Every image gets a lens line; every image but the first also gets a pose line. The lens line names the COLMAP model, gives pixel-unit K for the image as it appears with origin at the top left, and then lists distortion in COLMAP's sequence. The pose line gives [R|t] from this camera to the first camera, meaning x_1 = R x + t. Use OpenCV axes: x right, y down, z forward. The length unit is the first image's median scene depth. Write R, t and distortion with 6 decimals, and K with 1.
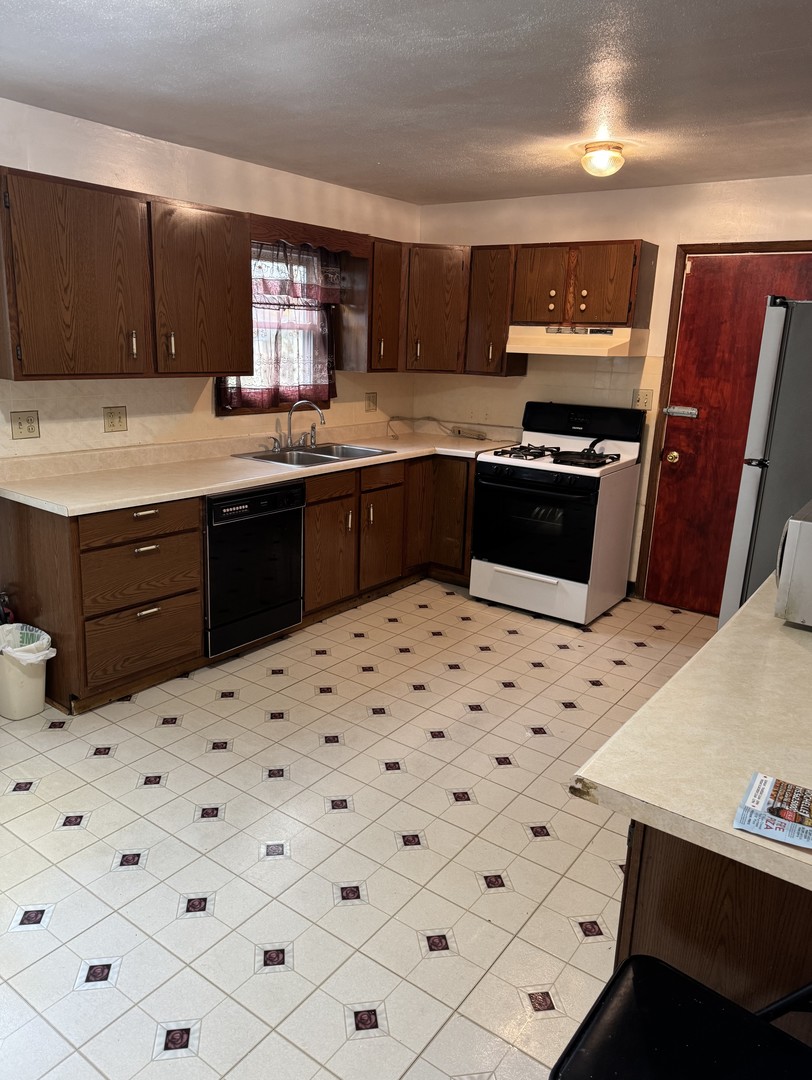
lens RADIAL K [[773.1, 0, 406.0], [0, 773.1, 540.0], [0, 0, 1]] dist [0.001365, -0.000876]
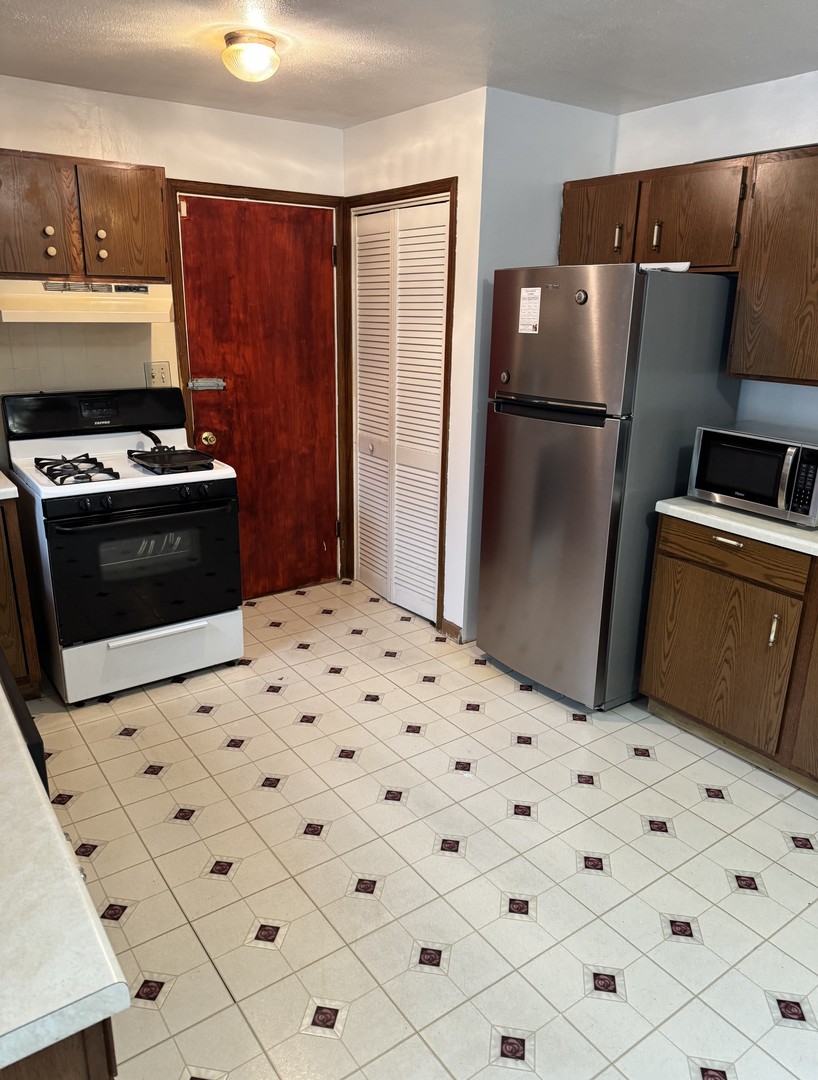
lens RADIAL K [[756.6, 0, 409.0], [0, 756.6, 540.0], [0, 0, 1]] dist [0.082287, -0.110129]
pose [[0.305337, -0.304993, 0.902080, -0.397672], [0.240962, 0.941235, 0.236671, -0.153147], [-0.921253, 0.145103, 0.360886, 0.526434]]
